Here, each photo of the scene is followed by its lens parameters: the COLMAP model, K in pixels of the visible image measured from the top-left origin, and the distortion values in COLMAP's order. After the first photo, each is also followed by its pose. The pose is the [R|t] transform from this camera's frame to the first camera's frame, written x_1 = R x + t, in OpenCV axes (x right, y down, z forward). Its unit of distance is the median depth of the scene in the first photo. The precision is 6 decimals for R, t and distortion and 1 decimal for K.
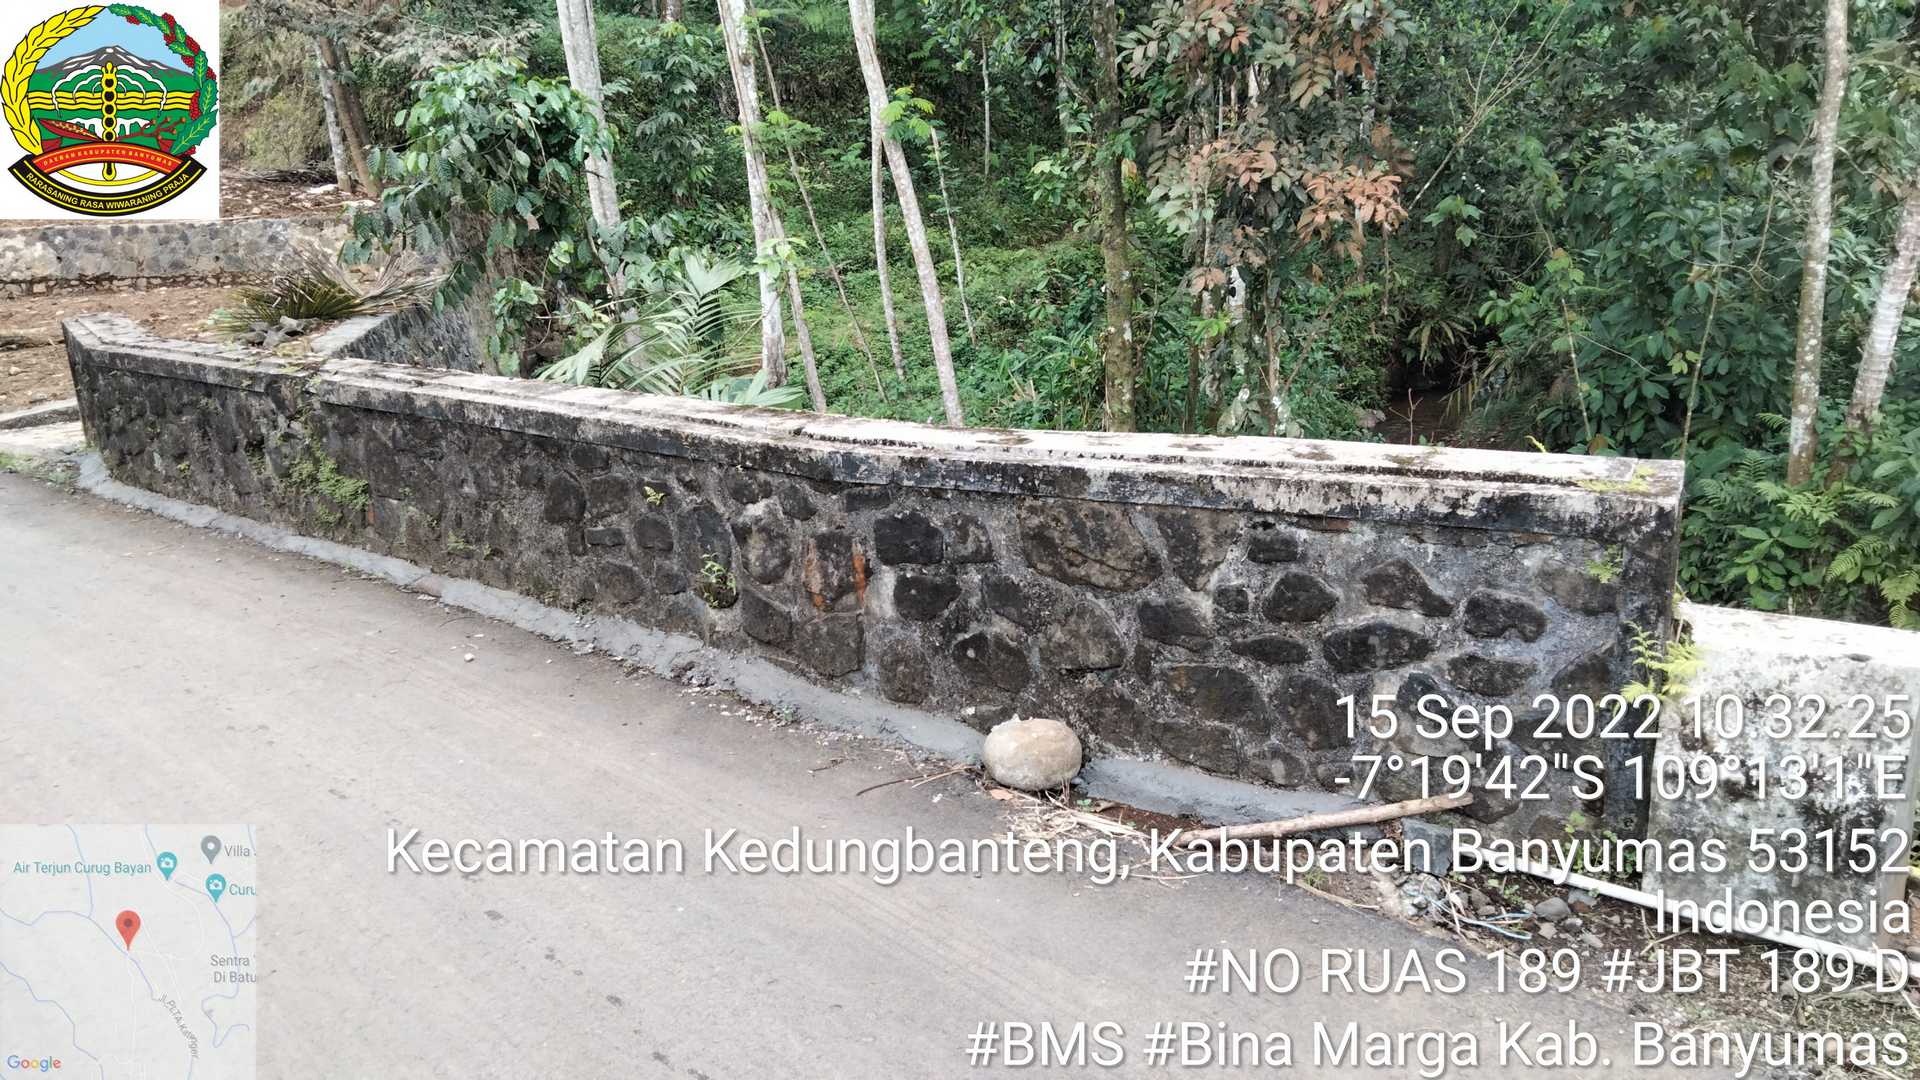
lens RADIAL K [[1452.5, 0, 957.9], [0, 1452.5, 578.9], [0, 0, 1]] dist [0.027193, -0.004308]
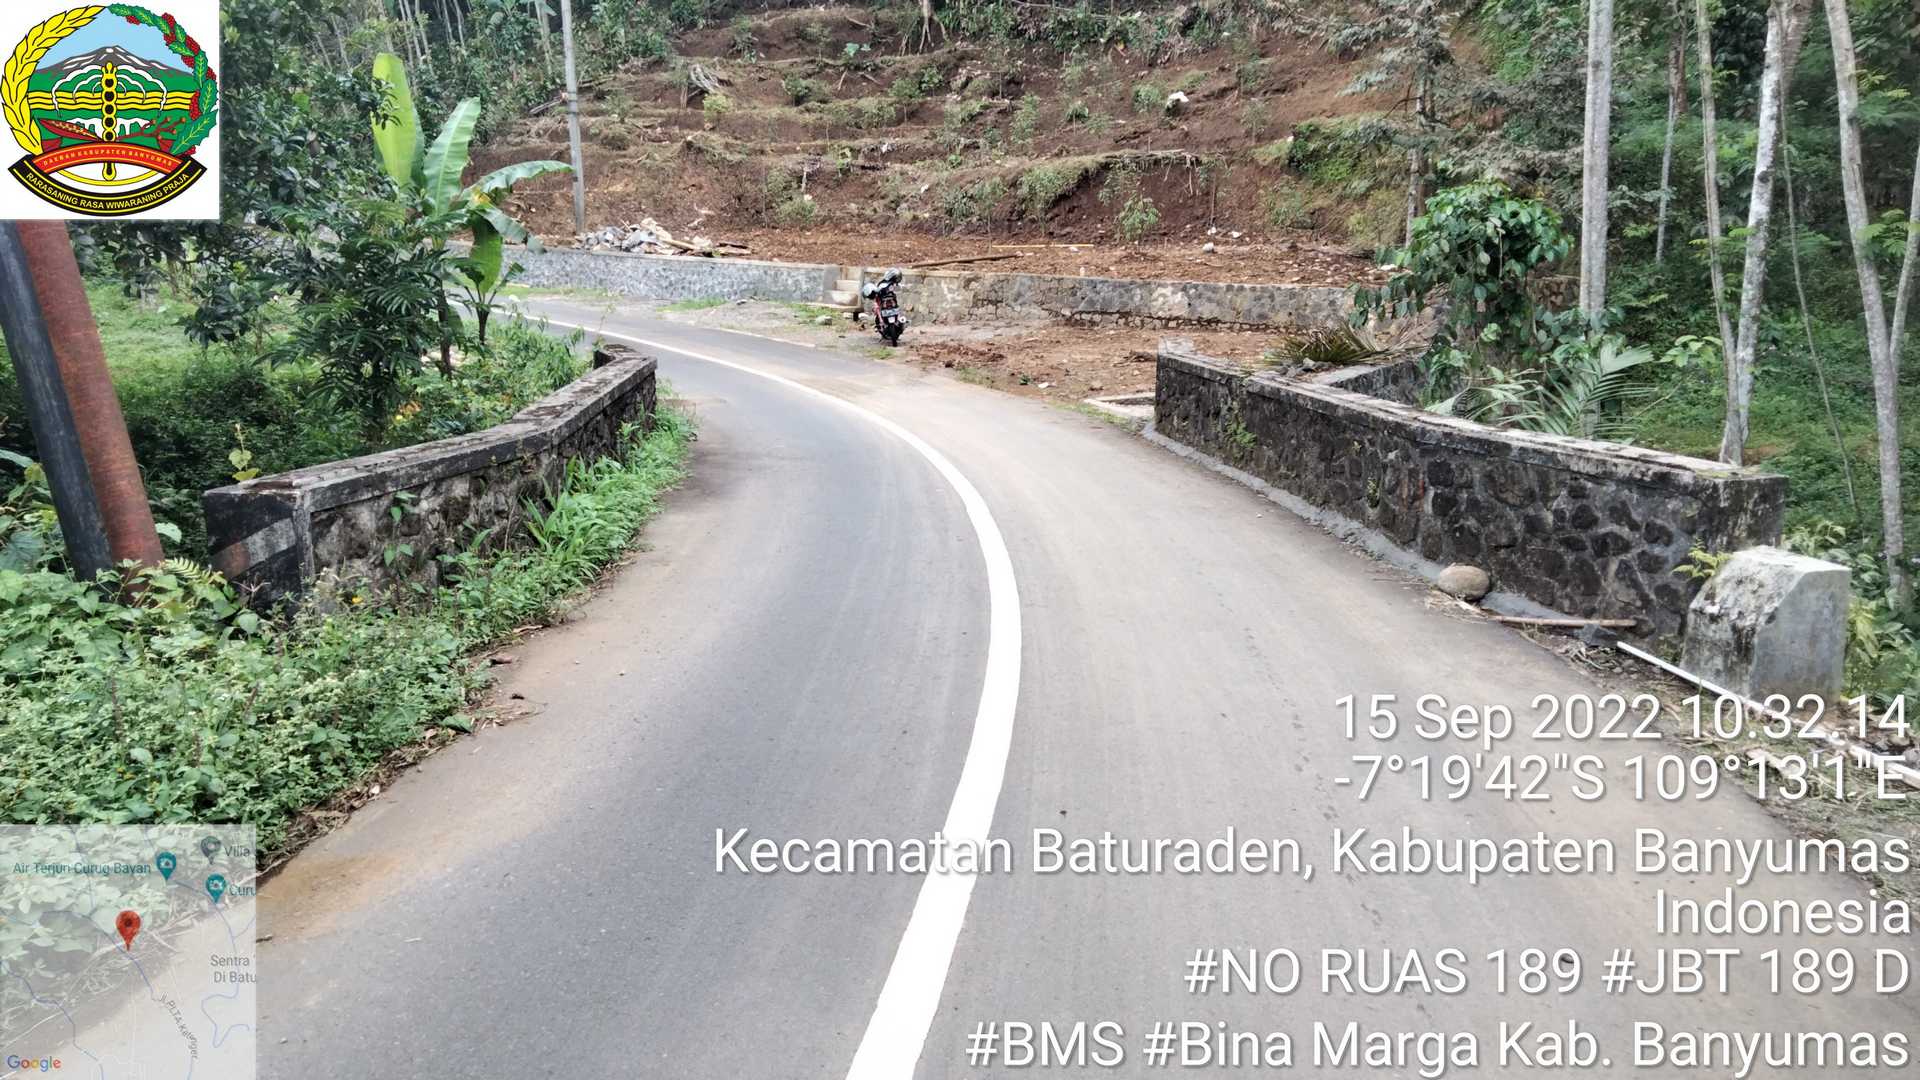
lens RADIAL K [[1452.5, 0, 957.9], [0, 1452.5, 578.9], [0, 0, 1]] dist [0.027193, -0.004308]
pose [[0.752295, 0.204957, -0.626135, 0.678413], [-0.234921, 0.971359, 0.035707, 0.179501], [0.615520, 0.120230, 0.778897, -0.870715]]
